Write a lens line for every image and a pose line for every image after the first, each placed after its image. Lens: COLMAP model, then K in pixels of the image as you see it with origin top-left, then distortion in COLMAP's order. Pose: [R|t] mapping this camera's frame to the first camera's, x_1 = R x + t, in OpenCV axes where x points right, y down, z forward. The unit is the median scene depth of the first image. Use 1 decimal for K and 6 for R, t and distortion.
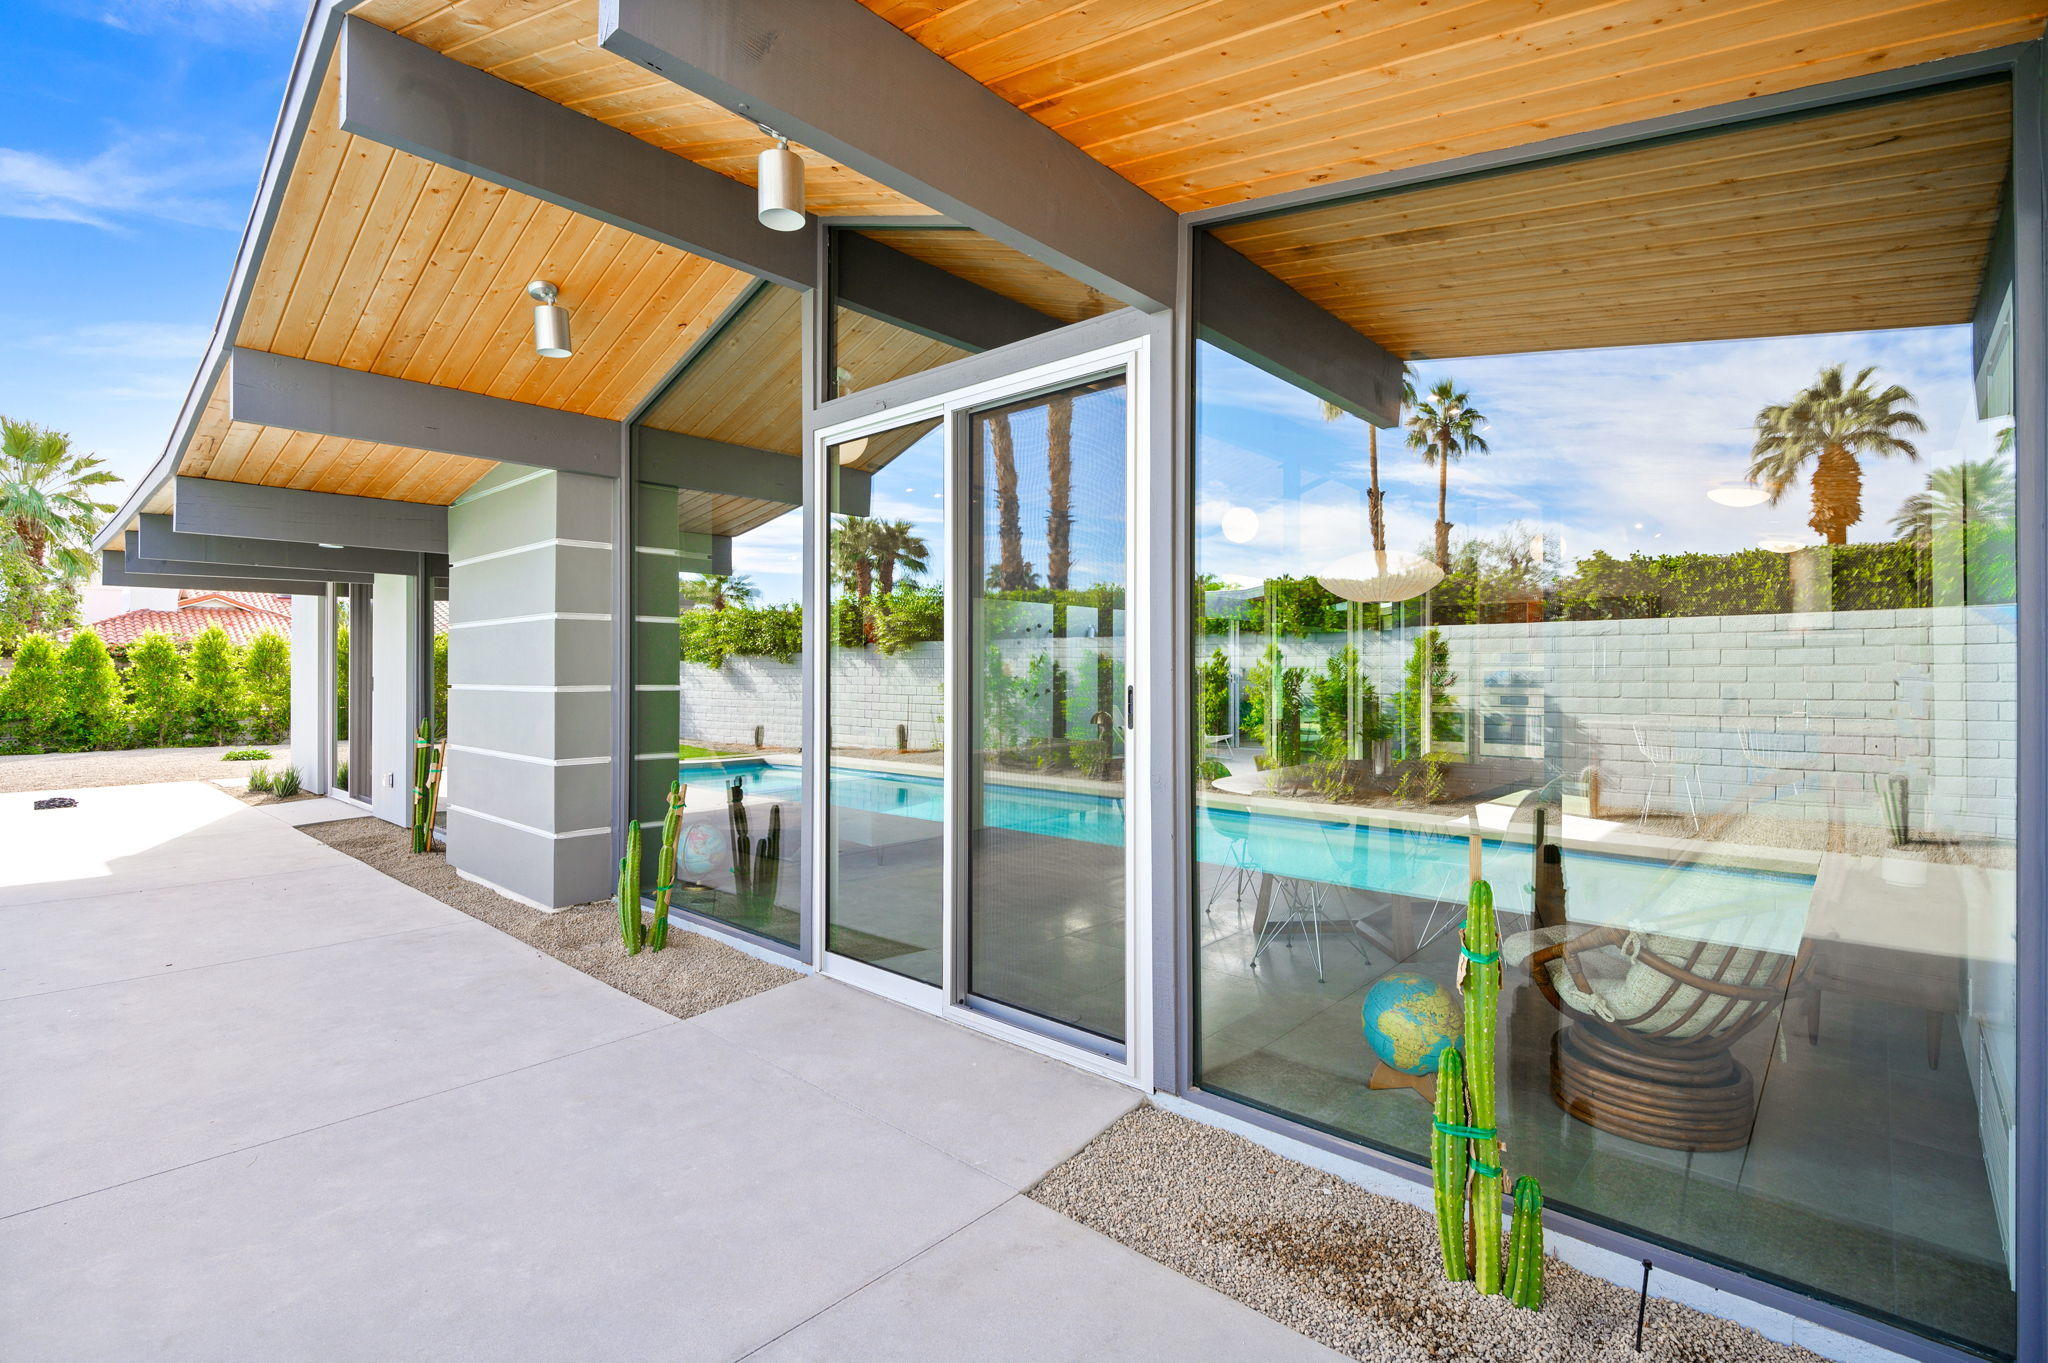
lens RADIAL K [[945.1, 0, 1011.0], [0, 945.1, 670.9], [0, 0, 1]] dist [-0.003286, -0.000938]
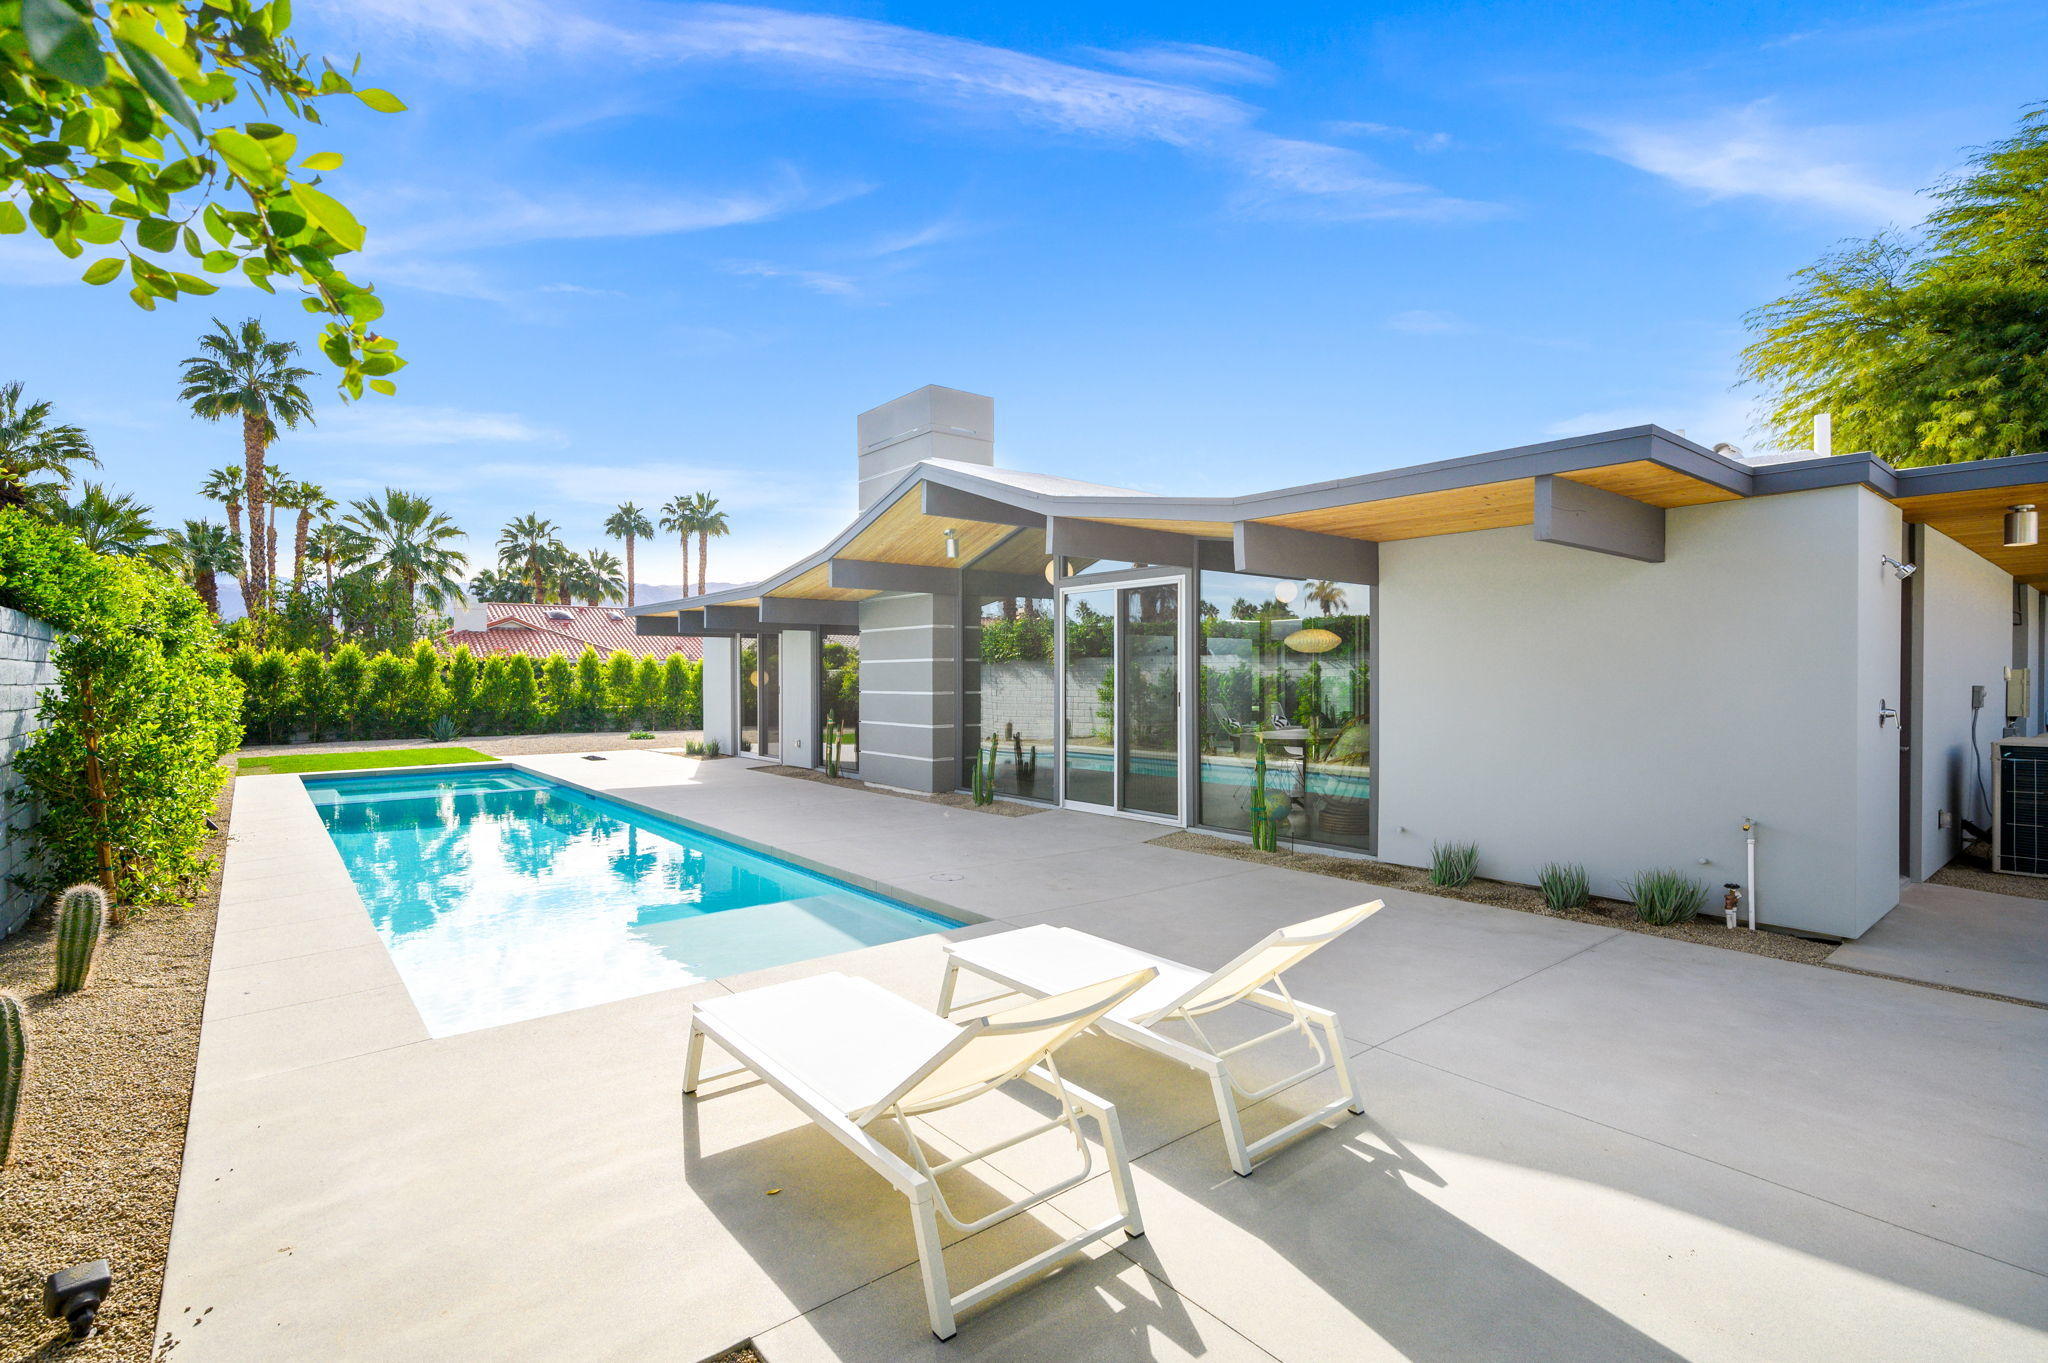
lens RADIAL K [[945.1, 0, 1011.0], [0, 945.1, 670.9], [0, 0, 1]] dist [-0.003286, -0.000938]
pose [[0.988850, -0.004669, -0.148841, 0.009143], [0.004505, 0.999989, -0.001442, -0.010699], [0.148846, 0.000755, 0.988860, -0.402279]]
